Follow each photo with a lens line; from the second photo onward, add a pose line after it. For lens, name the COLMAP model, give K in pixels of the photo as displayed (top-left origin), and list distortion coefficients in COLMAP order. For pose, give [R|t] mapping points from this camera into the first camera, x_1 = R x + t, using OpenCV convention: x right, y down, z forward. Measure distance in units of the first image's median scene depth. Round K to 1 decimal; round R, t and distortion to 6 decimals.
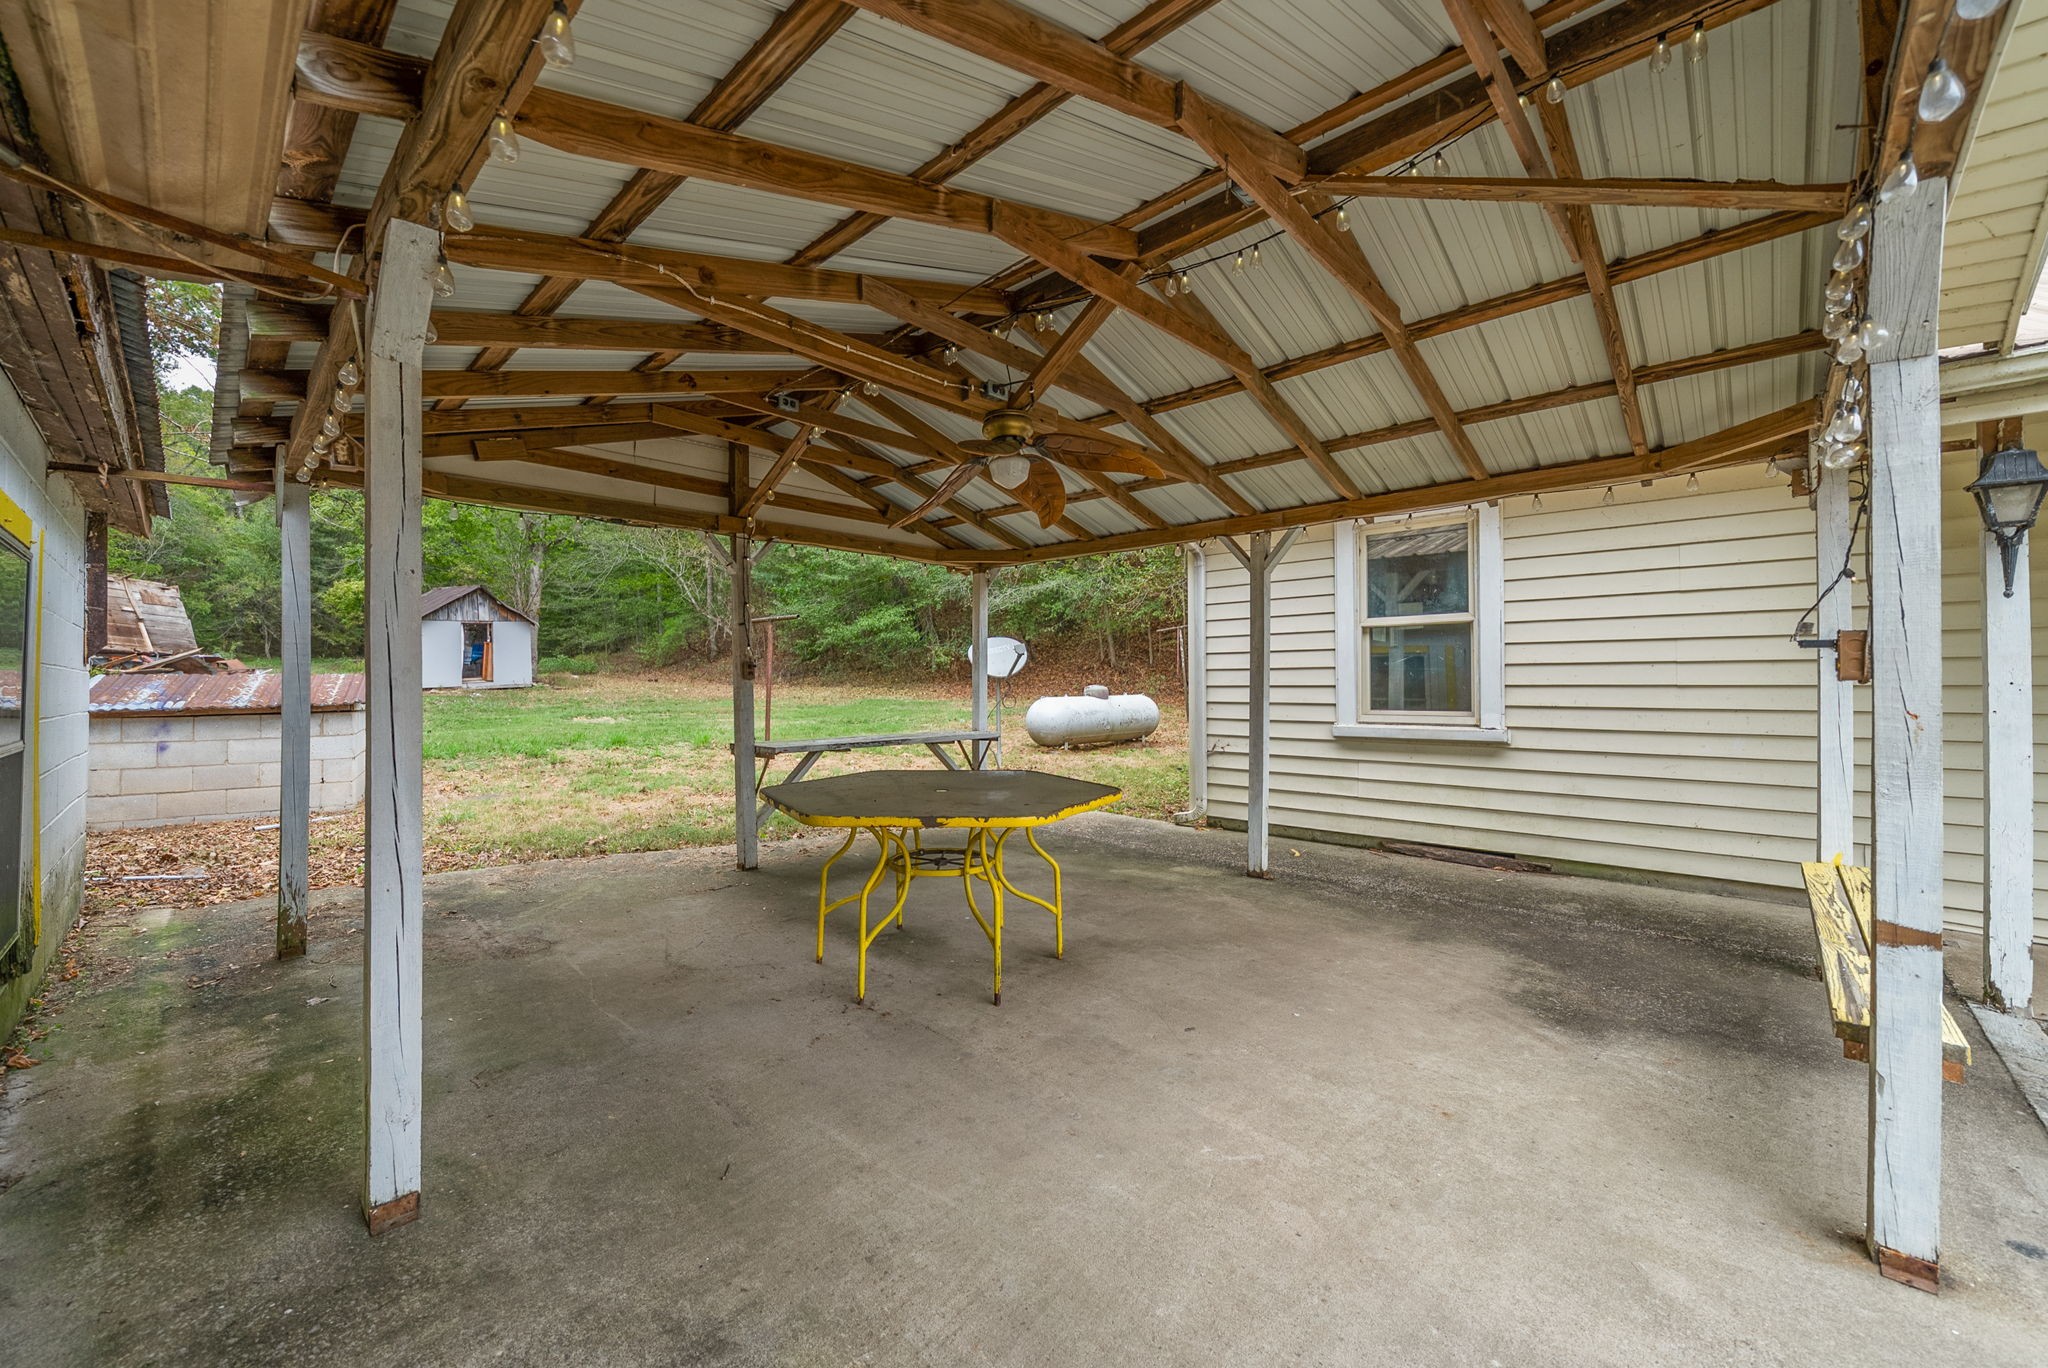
lens RADIAL K [[783.8, 0, 1022.1], [0, 783.8, 645.3], [0, 0, 1]] dist [-0.000717, -0.000039]
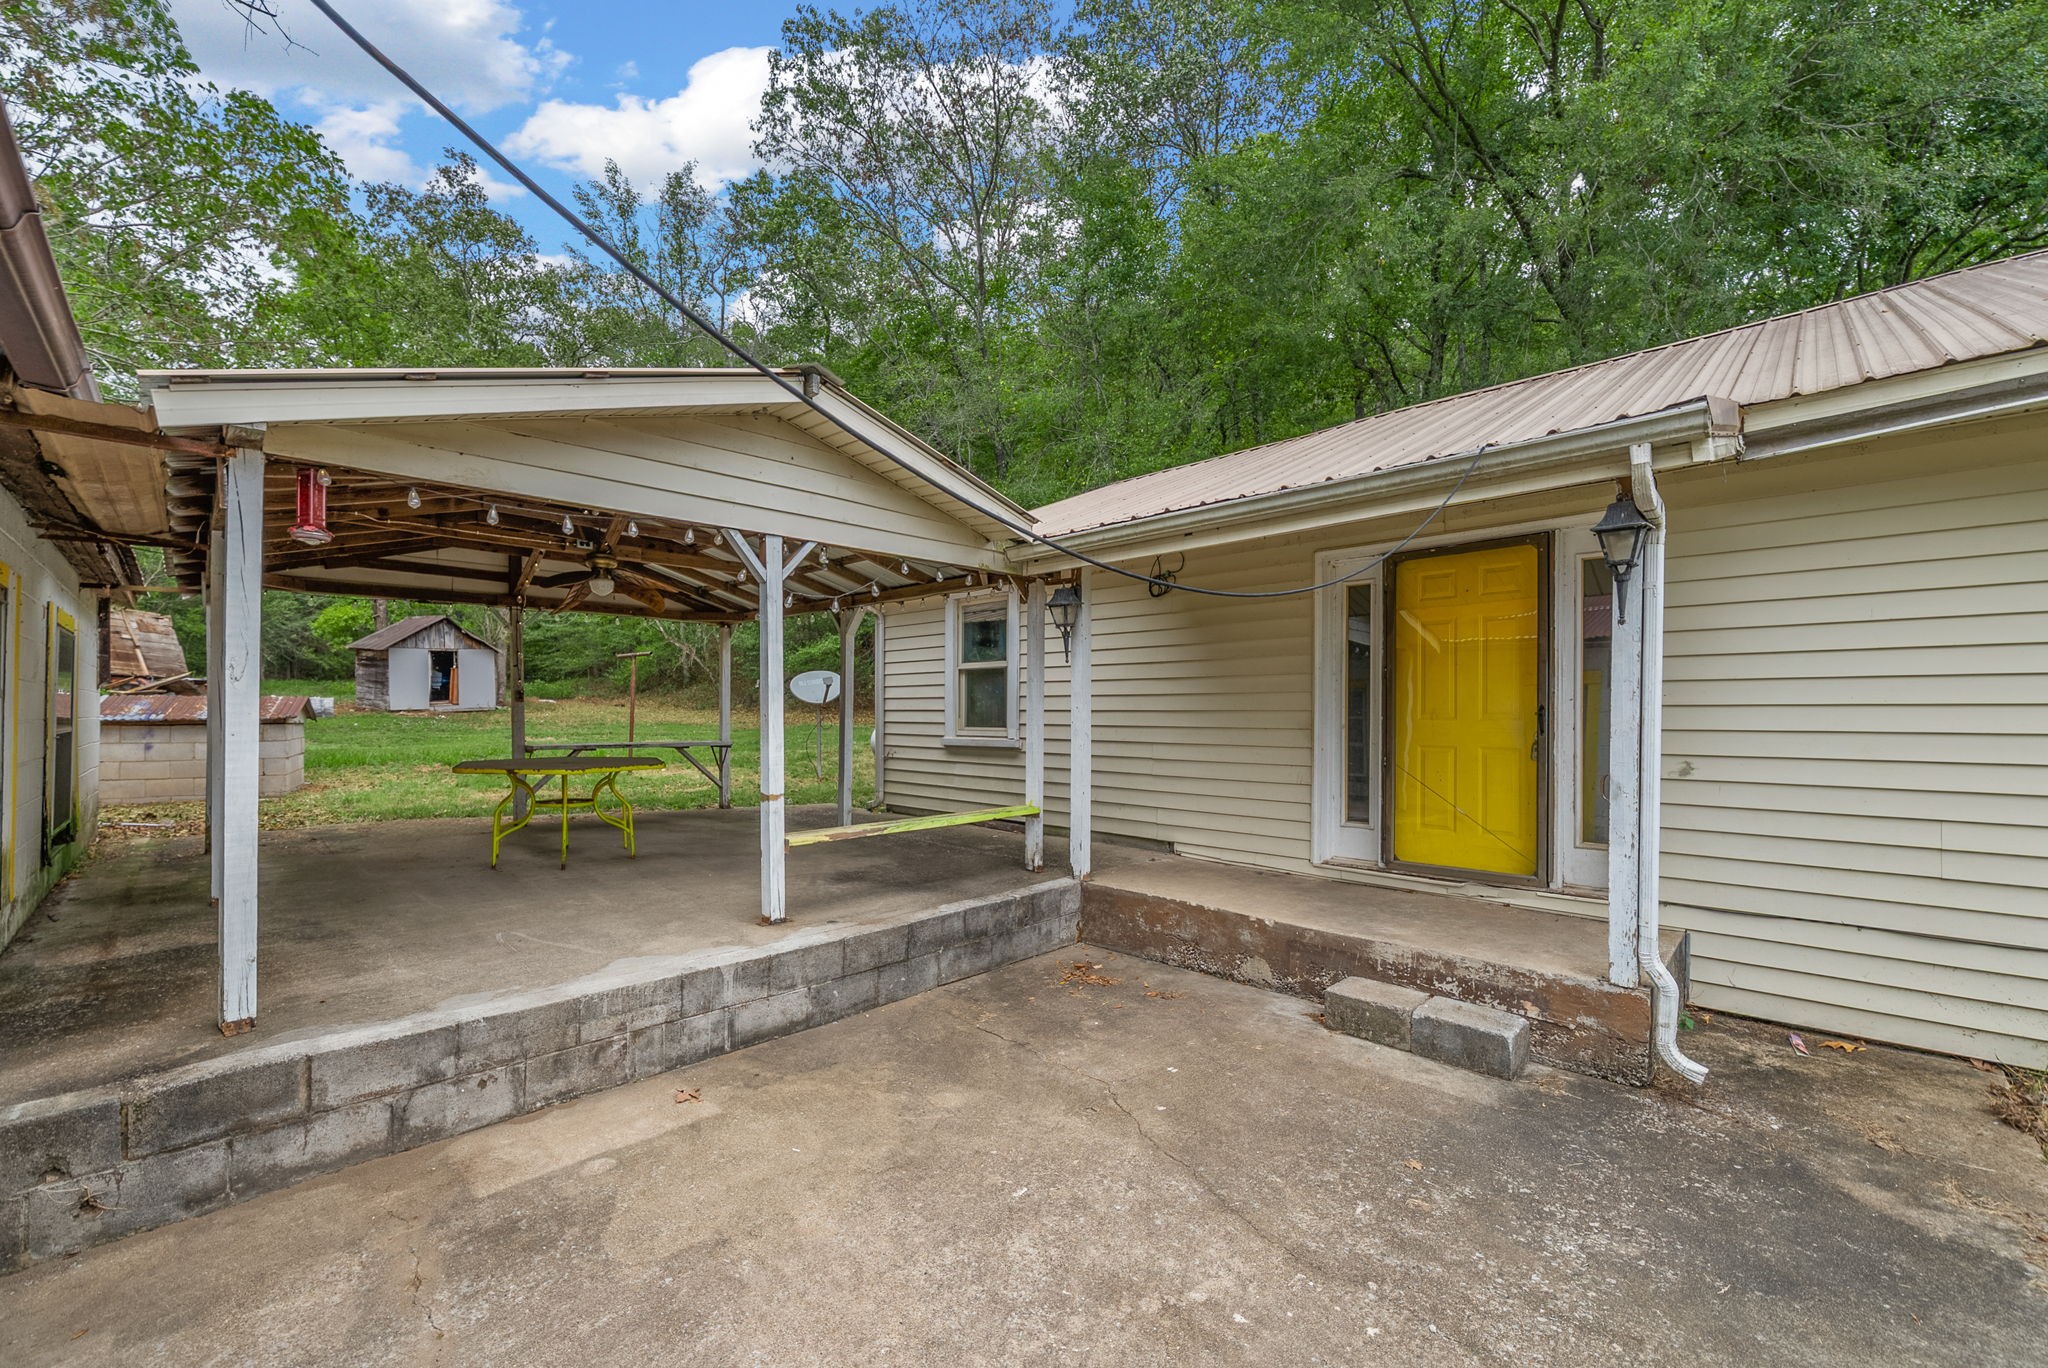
lens RADIAL K [[820.4, 0, 1024.0], [0, 820.4, 684.0], [0, 0, 1]] dist [-0.000916, -0.000151]
pose [[0.999732, 0.008404, -0.021557, 0.506668], [-0.008114, 0.999876, 0.013531, -0.015532], [0.021668, -0.013353, 0.999676, -0.437172]]
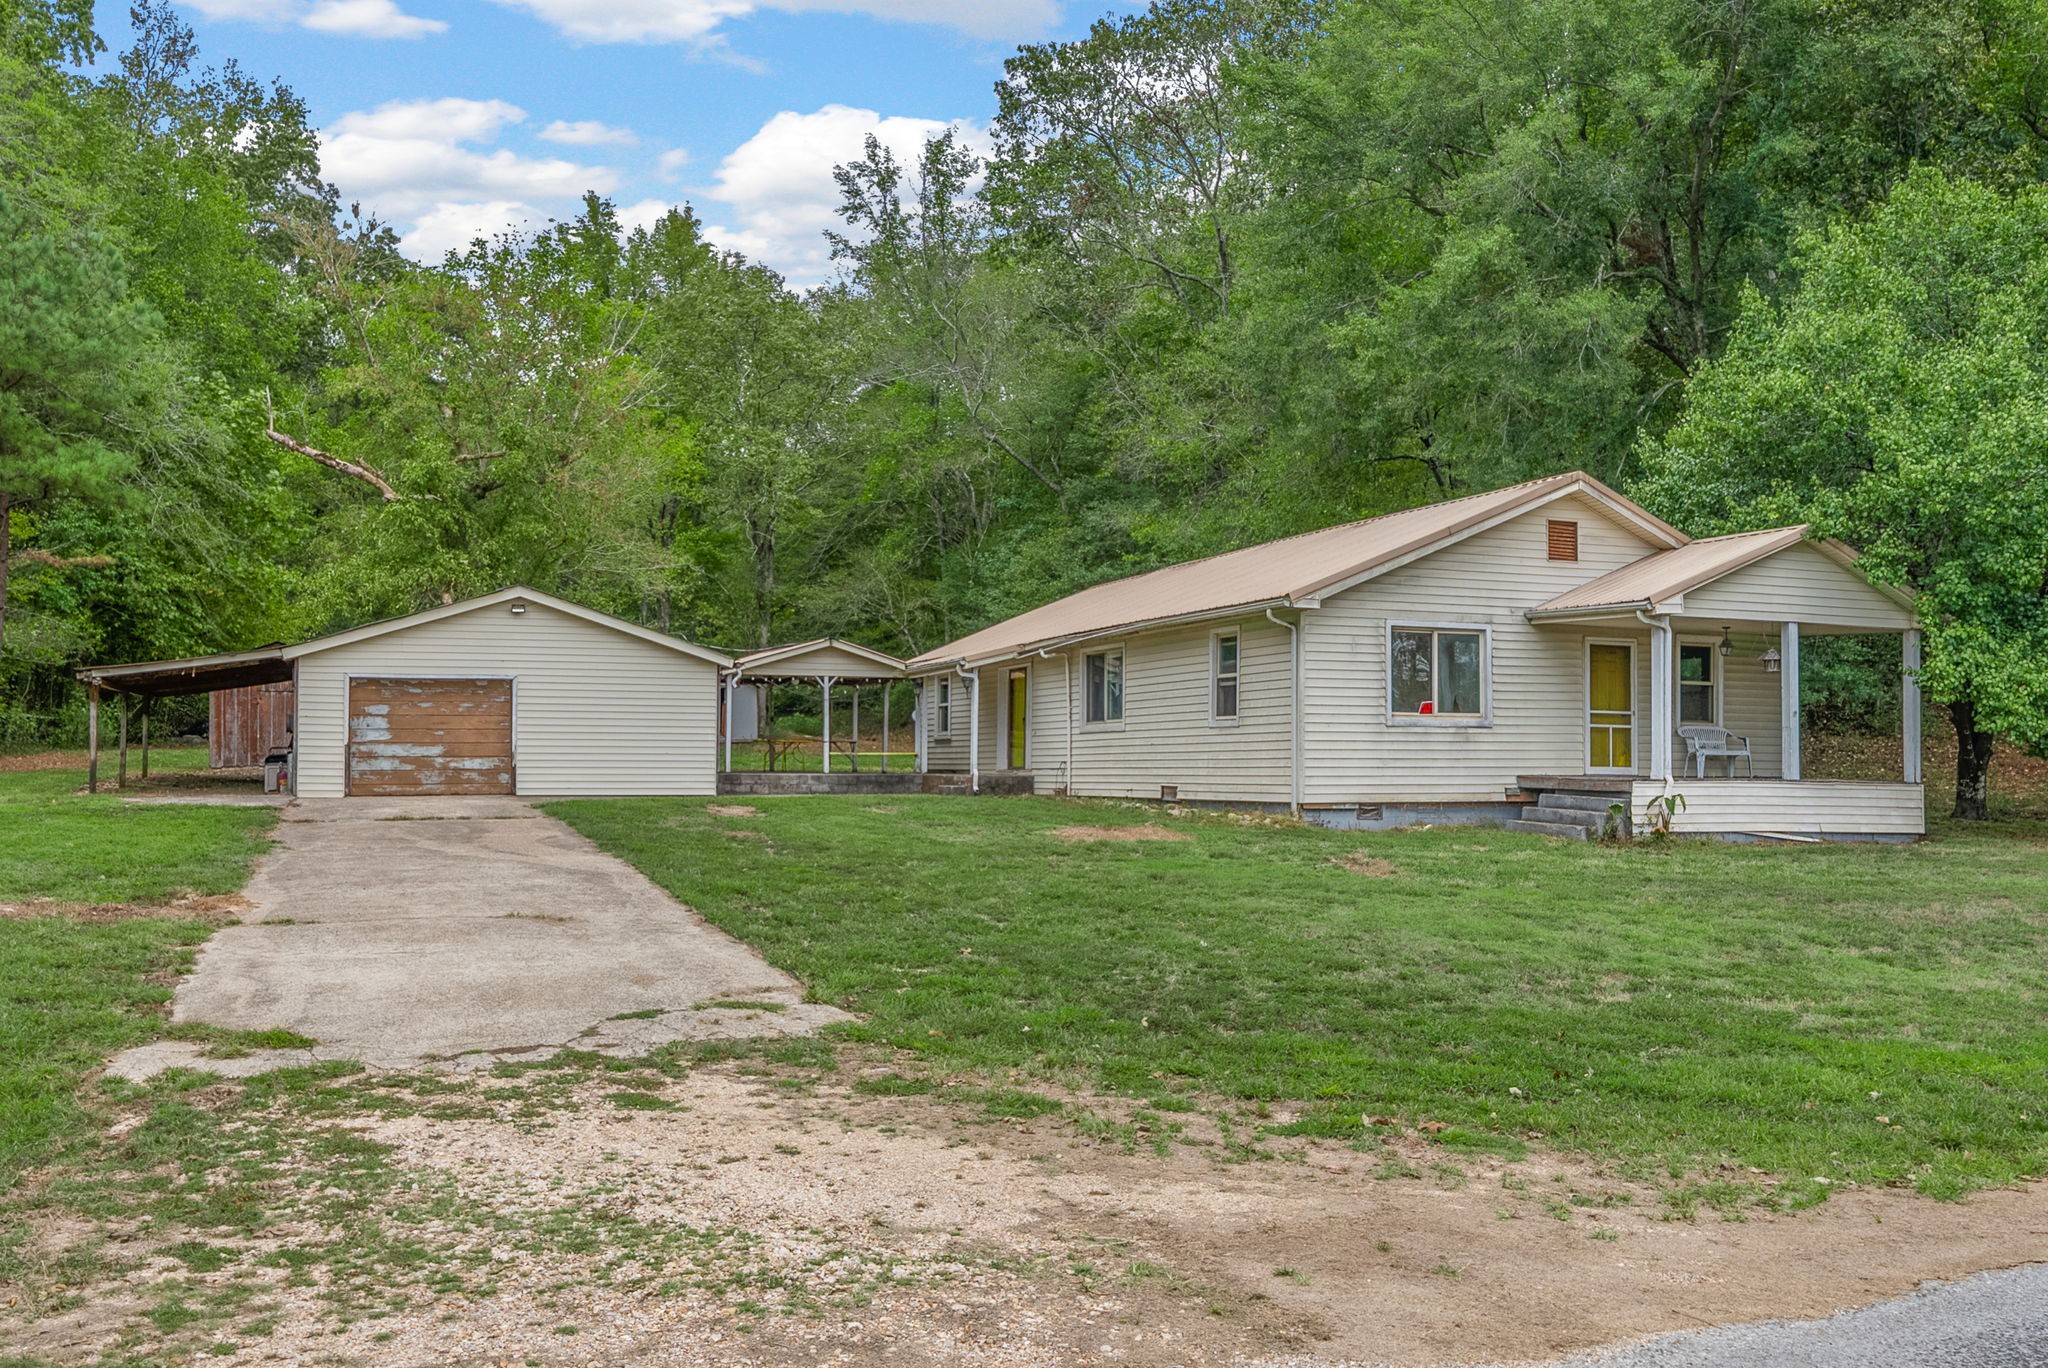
lens RADIAL K [[1736.4, 0, 1075.8], [0, 1736.4, 711.9], [0, 0, 1]] dist [-0.004360, -0.001939]
pose [[0.913726, -0.003175, -0.406319, 3.392969], [0.009025, 0.999881, 0.012483, -0.076261], [0.406231, -0.015073, 0.913646, -4.694790]]
